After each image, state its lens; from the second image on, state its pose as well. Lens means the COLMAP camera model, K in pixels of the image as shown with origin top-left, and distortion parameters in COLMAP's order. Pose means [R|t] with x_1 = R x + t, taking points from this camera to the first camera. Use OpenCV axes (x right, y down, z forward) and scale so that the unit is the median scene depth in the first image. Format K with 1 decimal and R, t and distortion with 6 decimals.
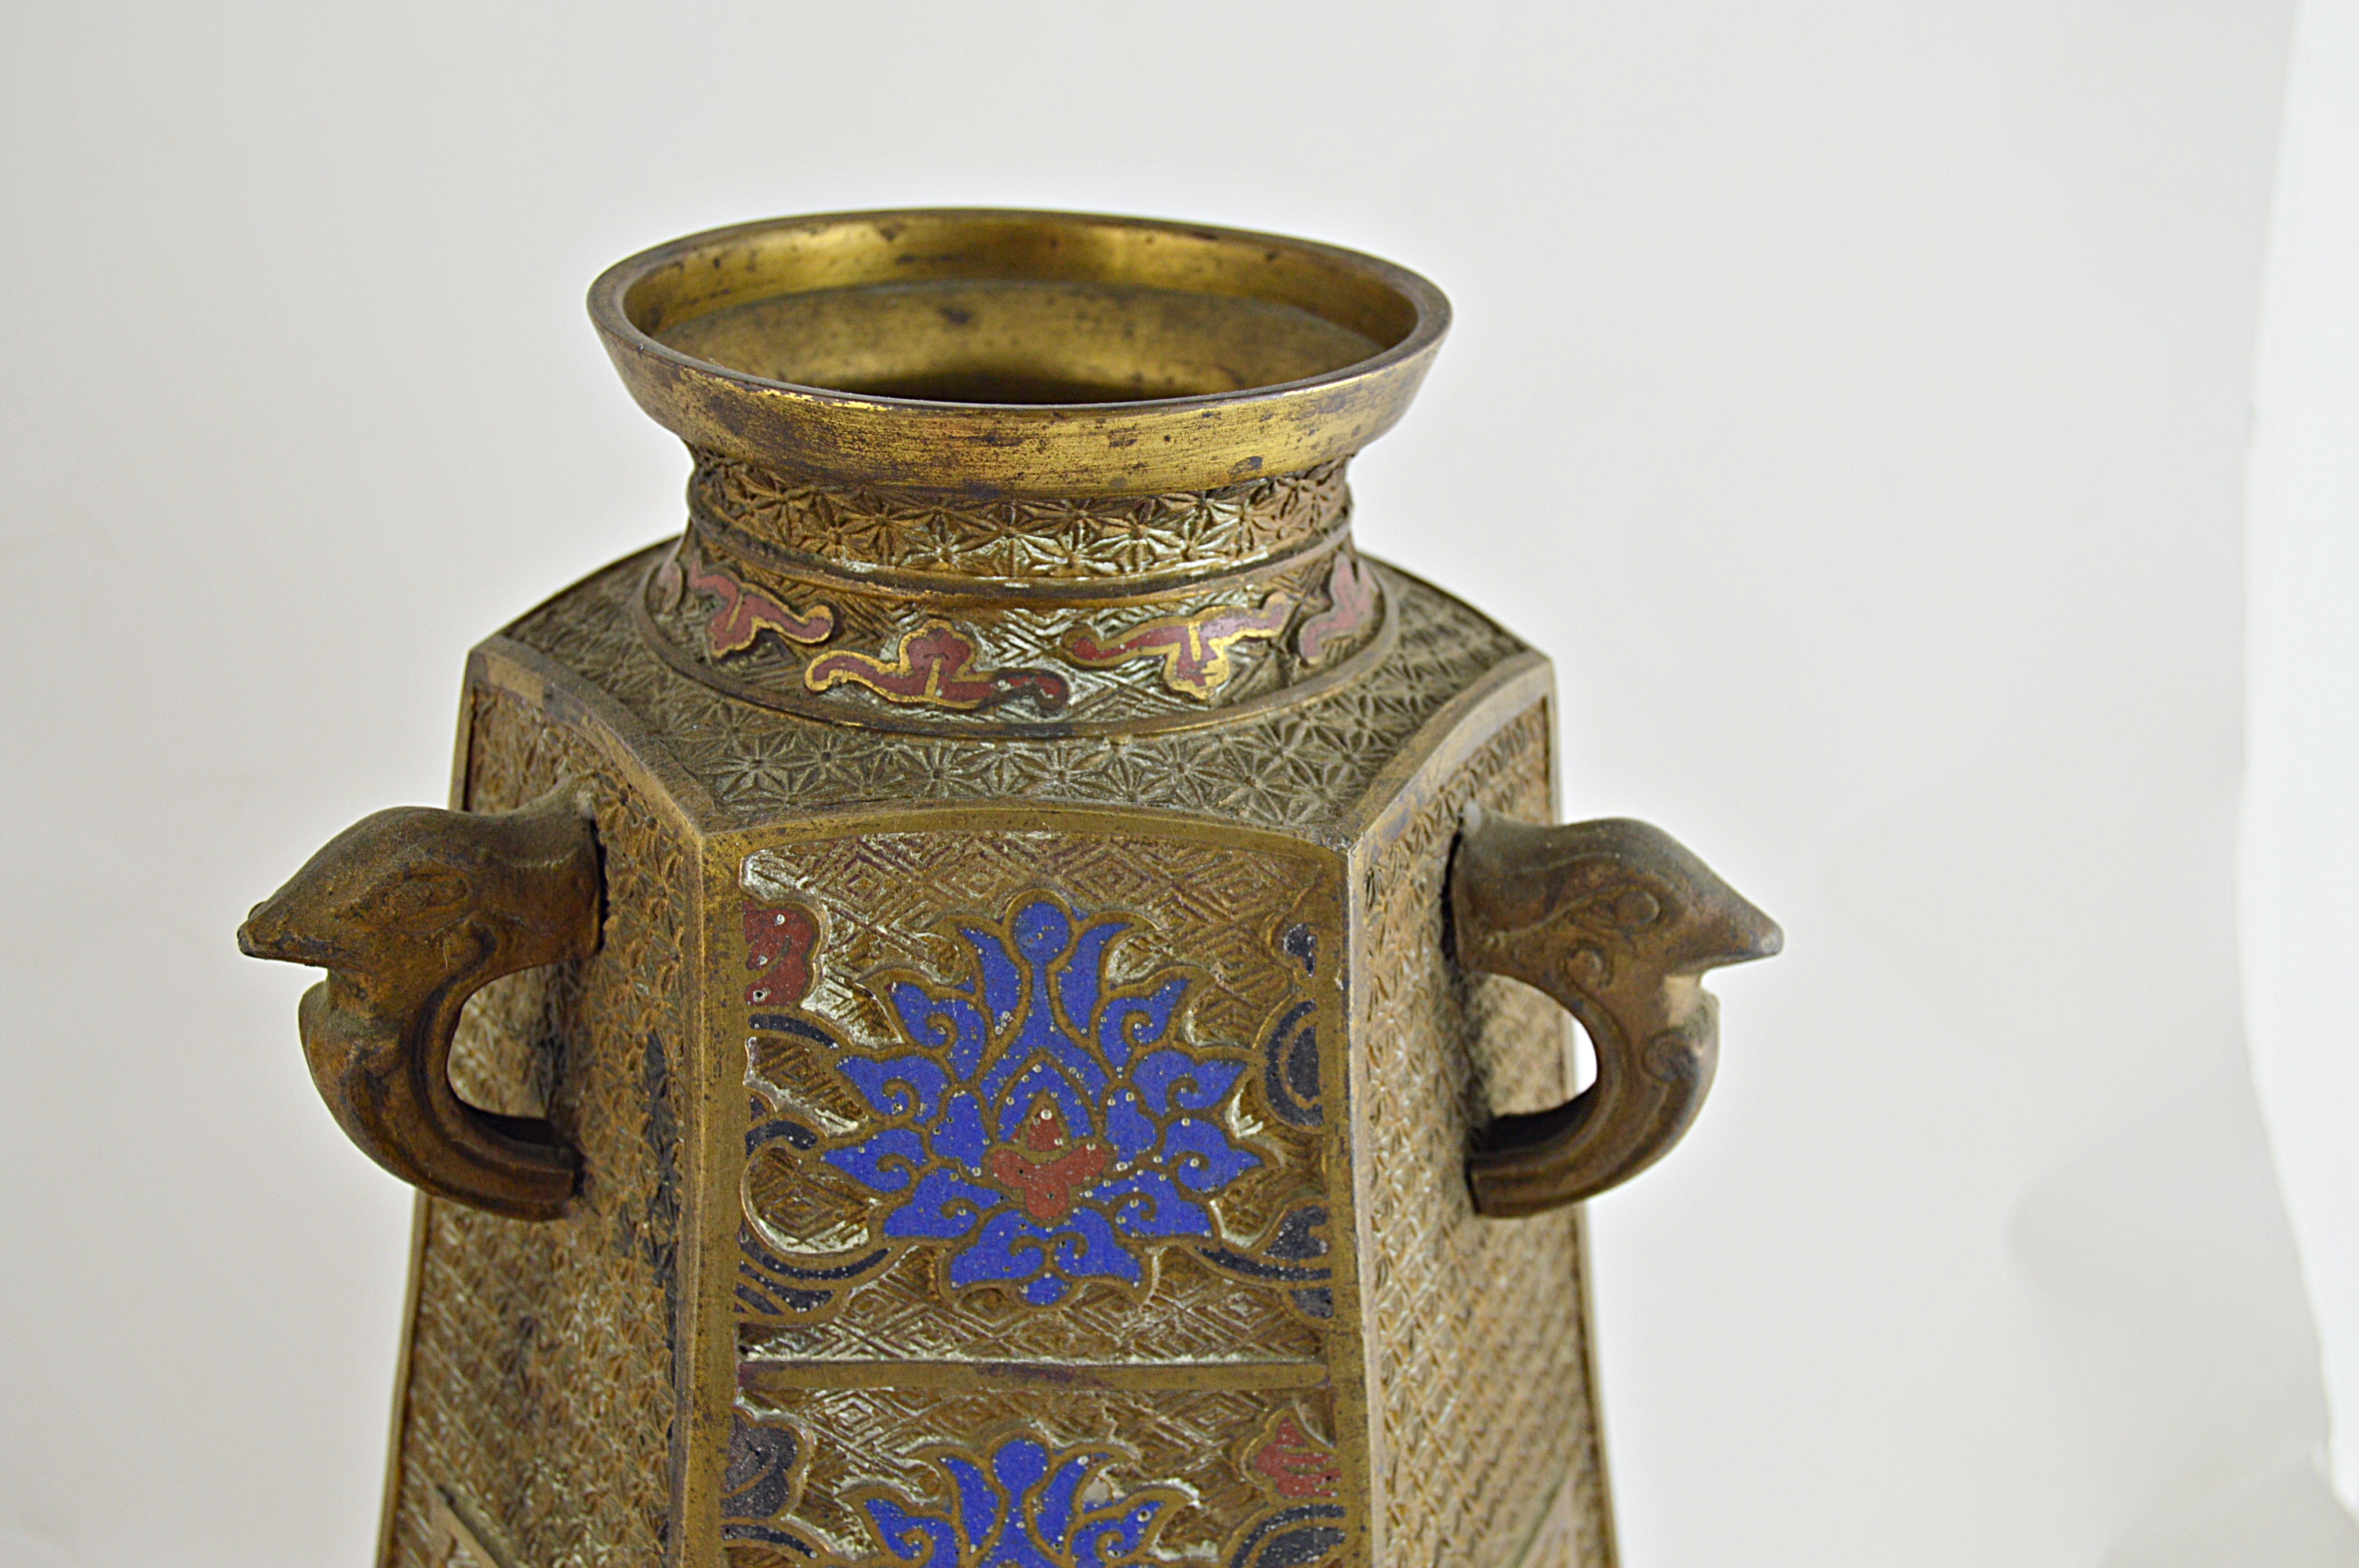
lens RADIAL K [[2921.5, 0, 1179.5], [0, 2921.5, 784.0], [0, 0, 1]] dist [-0.004508, -0.007604]
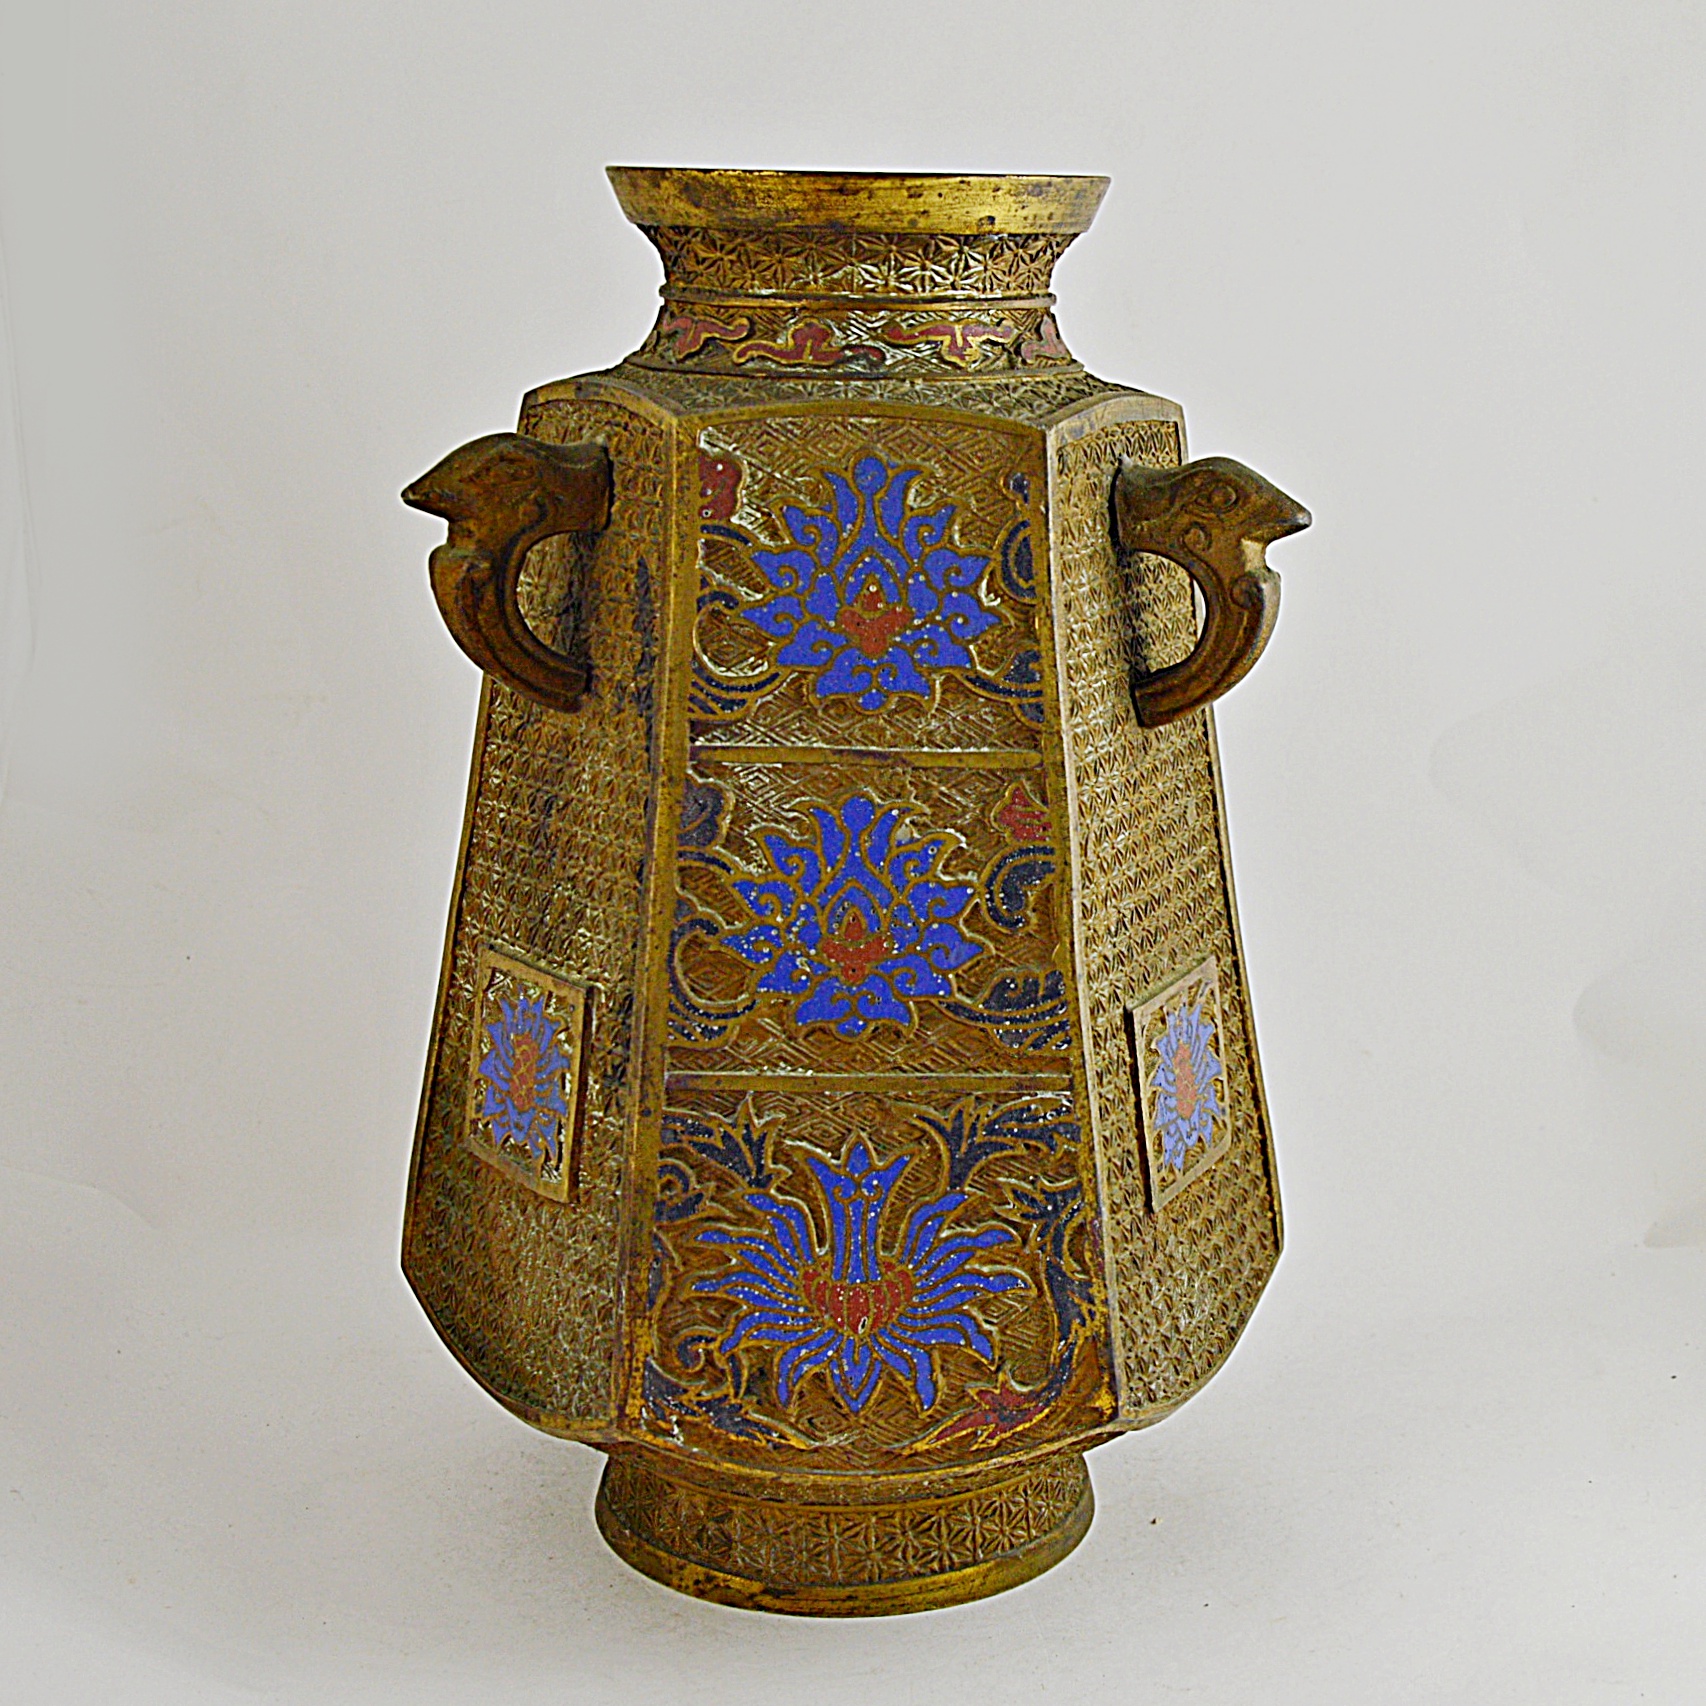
lens RADIAL K [[2861.5, 0, 1010.4], [0, 2861.5, 762.6], [0, 0, 1]] dist [-0.021112, -0.103067]
pose [[0.999946, -0.010146, 0.002264, 0.029459], [0.010393, 0.980961, -0.193926, 0.530090], [-0.000253, 0.193939, 0.981014, -0.611321]]
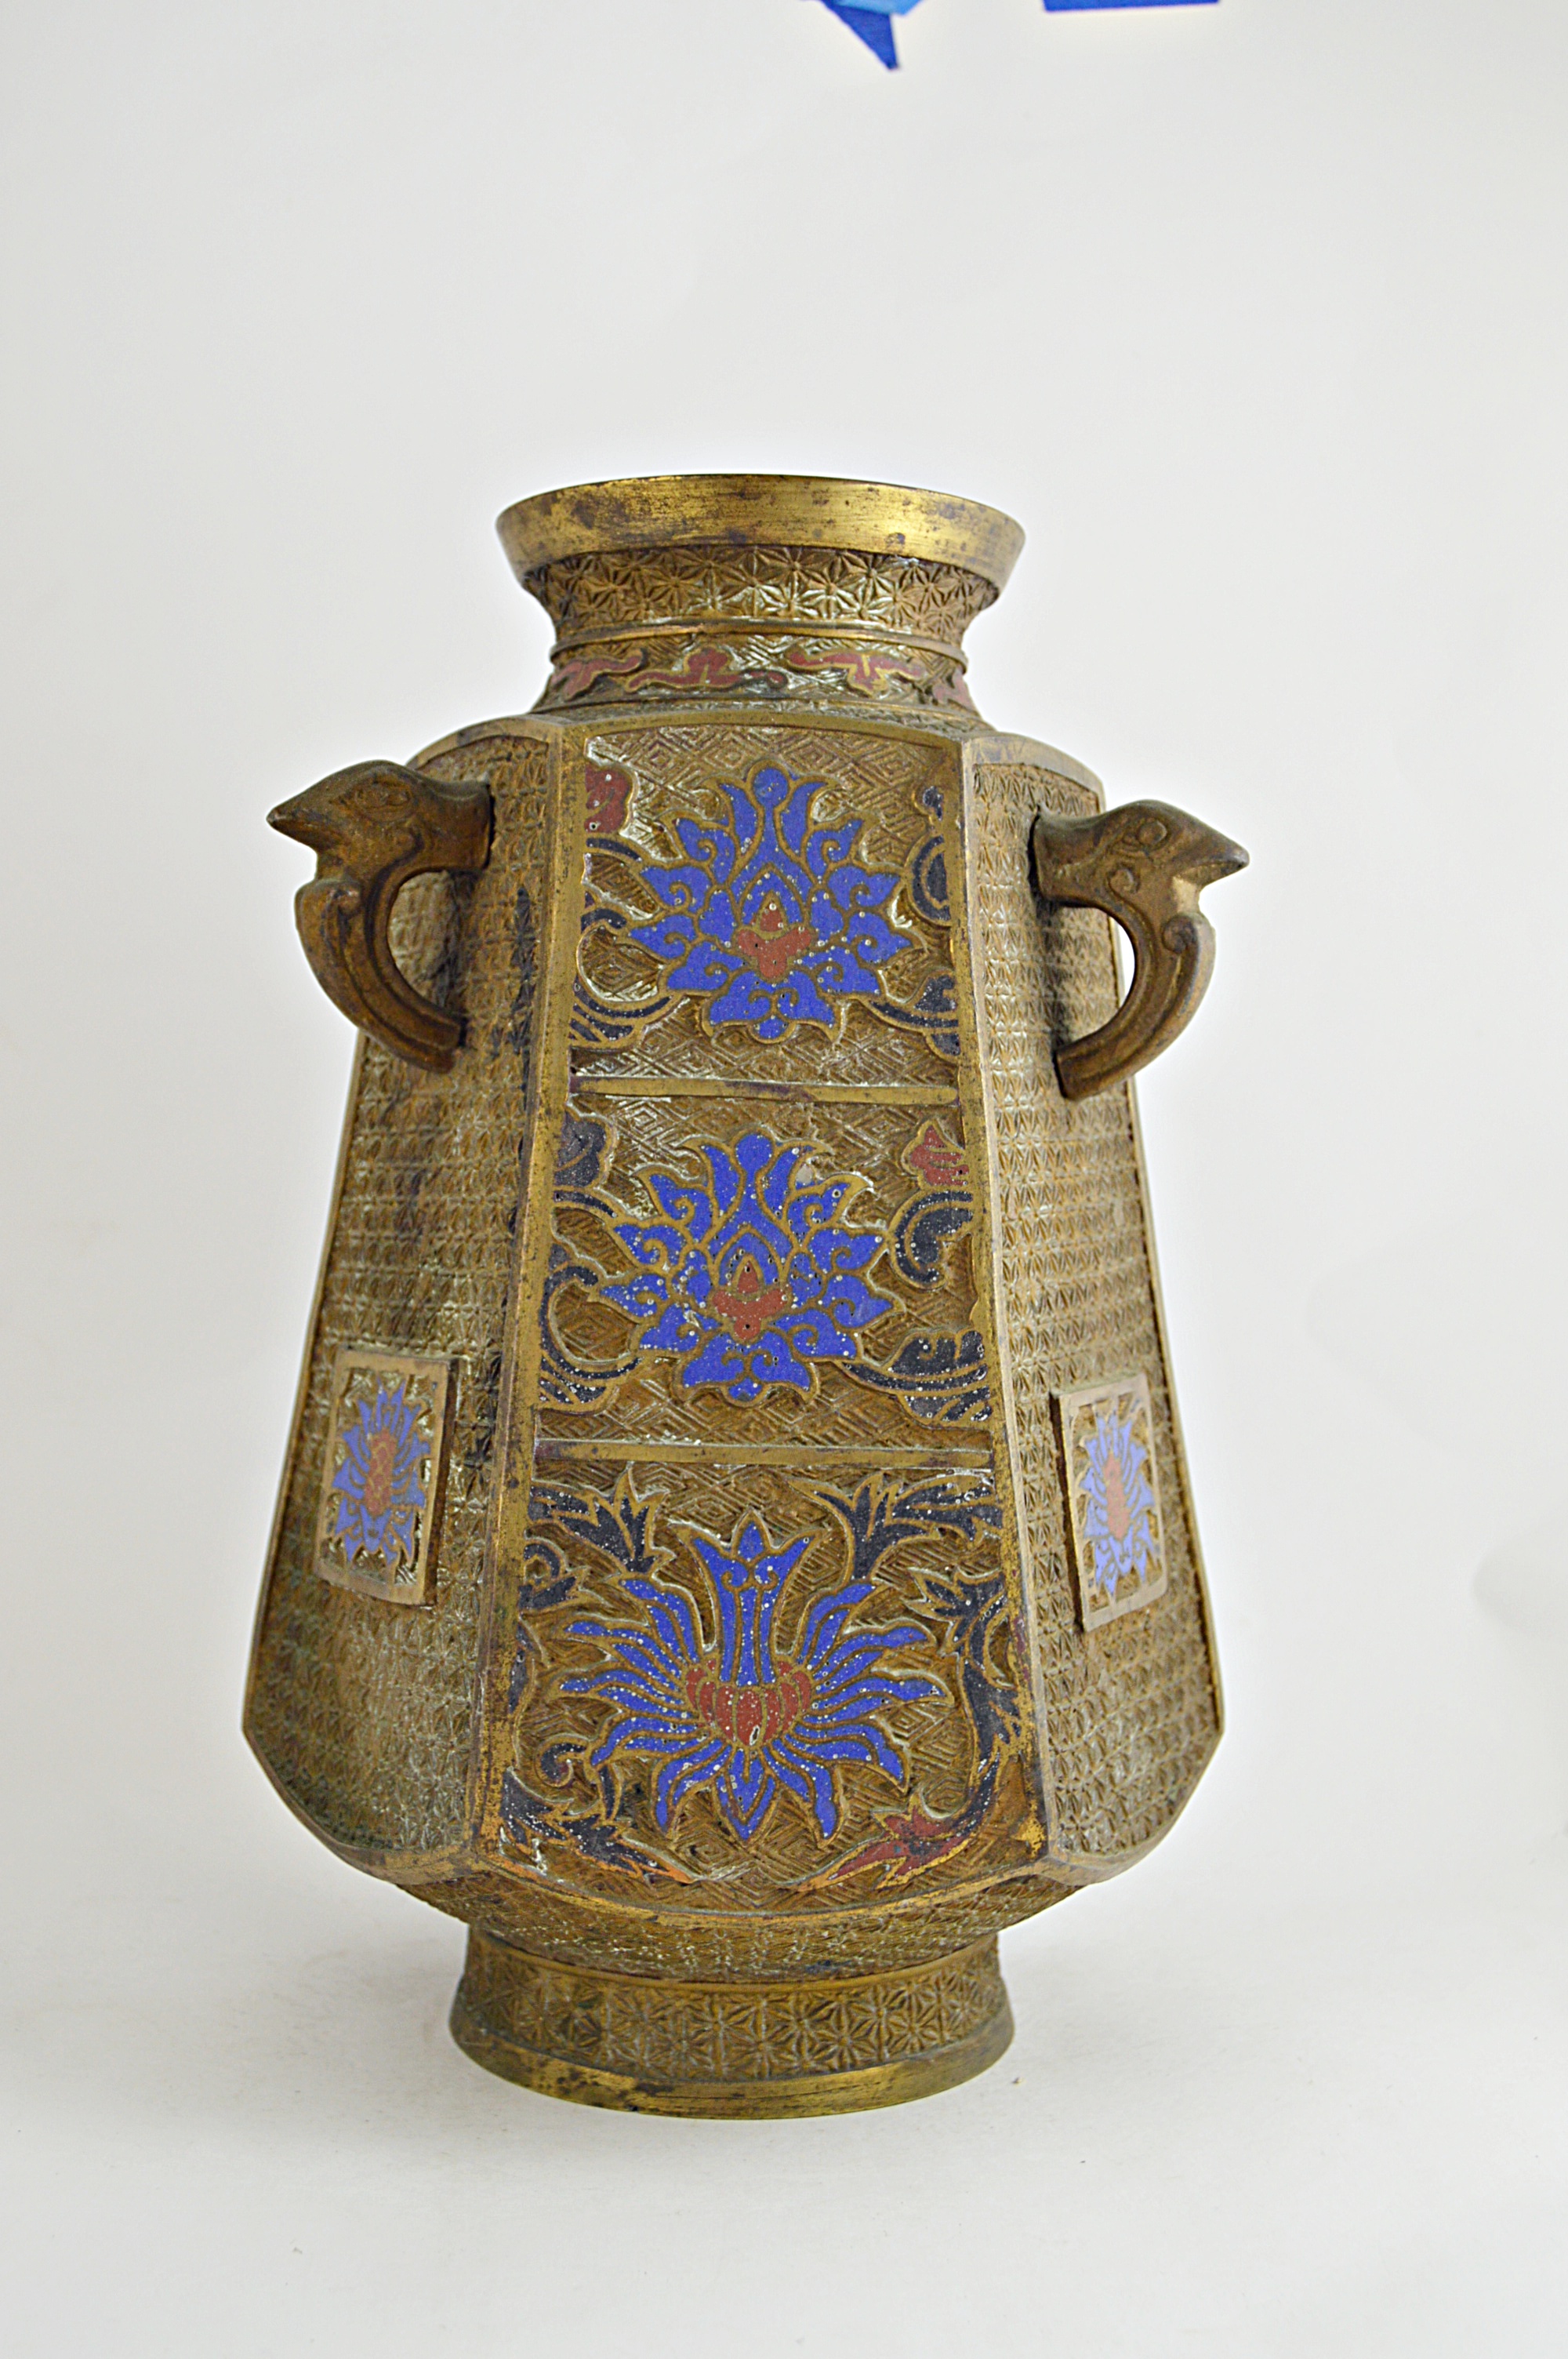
lens RADIAL K [[2703.3, 0, 784.0], [0, 2703.3, 1179.5], [0, 0, 1]] dist [-0.022927, -0.026641]
pose [[0.999310, -0.009601, -0.035883, 0.010828], [-0.003845, 0.934087, -0.357024, 0.754969], [0.036946, 0.356916, 0.933406, -0.294560]]
